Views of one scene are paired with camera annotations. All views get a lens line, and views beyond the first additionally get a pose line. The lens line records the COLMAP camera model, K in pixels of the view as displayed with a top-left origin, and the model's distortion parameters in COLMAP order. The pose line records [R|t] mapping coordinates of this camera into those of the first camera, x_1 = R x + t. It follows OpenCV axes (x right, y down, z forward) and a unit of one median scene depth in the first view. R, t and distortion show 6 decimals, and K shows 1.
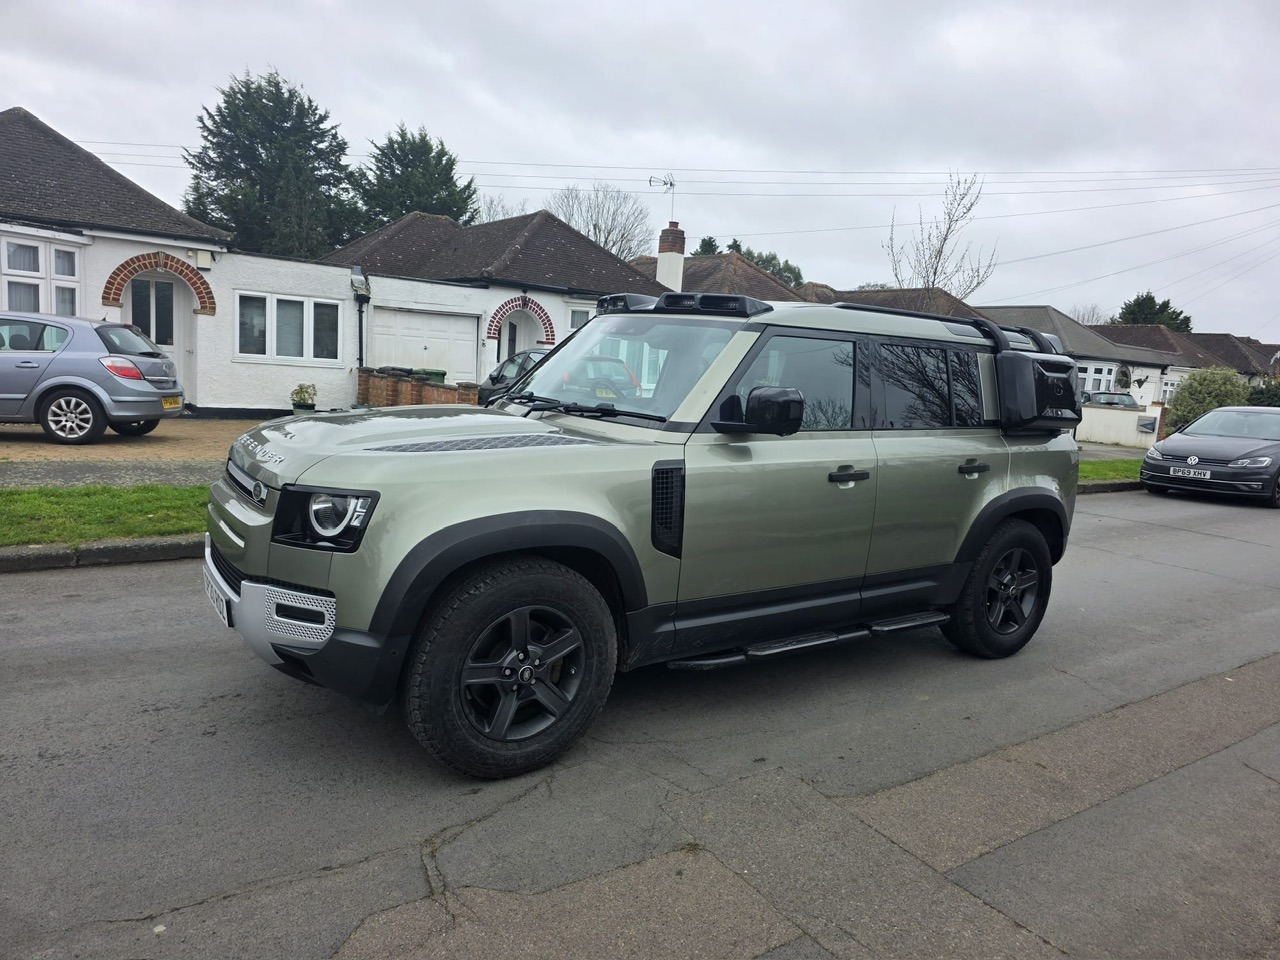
lens RADIAL K [[849.6, 0, 651.9], [0, 849.6, 476.0], [0, 0, 1]] dist [0.060658, -0.051758]
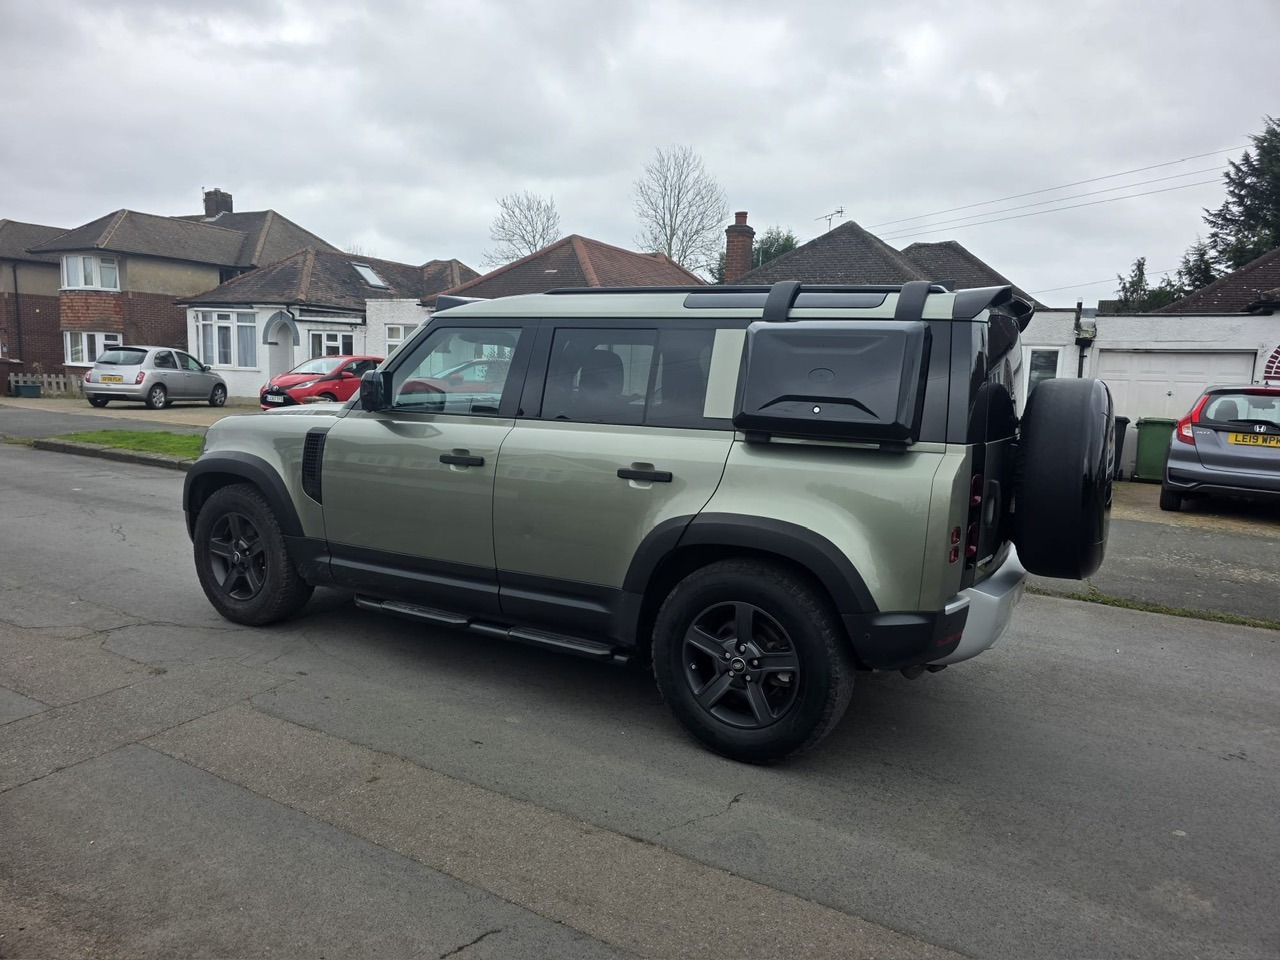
lens RADIAL K [[849.6, 0, 634.7], [0, 849.6, 473.2], [0, 0, 1]] dist [0.060658, -0.051758]
pose [[0.424732, 0.053813, -0.903718, 0.300615], [-0.130243, 0.991480, -0.002173, -0.002105], [0.895901, 0.118626, 0.428122, 0.183959]]
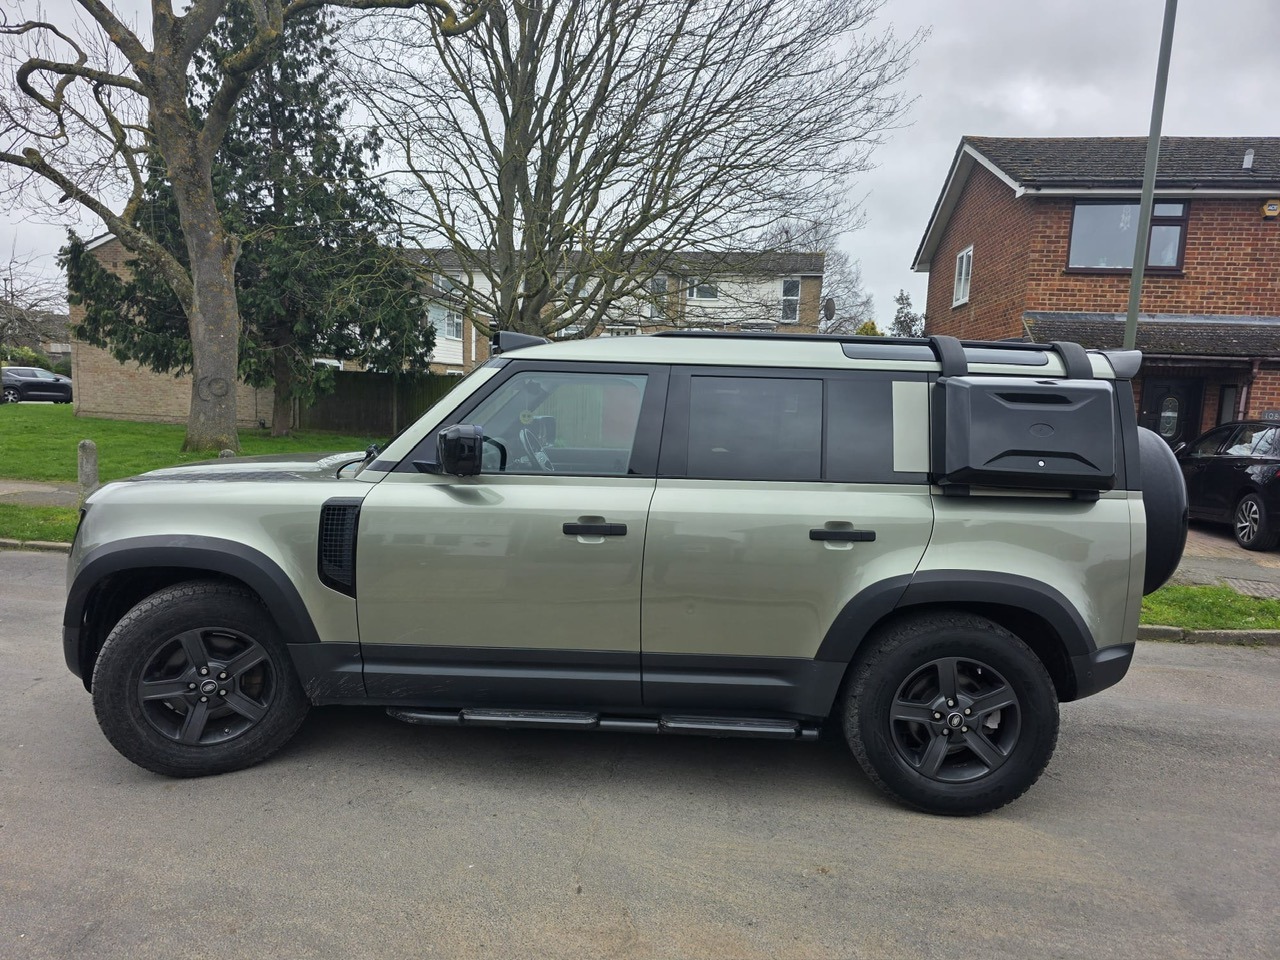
lens RADIAL K [[849.6, 0, 628.2], [0, 849.6, 484.1], [0, 0, 1]] dist [0.060658, -0.051758]
pose [[0.795637, 0.014894, -0.605591, 0.188620], [-0.063885, 0.996186, -0.059433, 0.000874], [0.602396, 0.085975, 0.793554, 0.083385]]
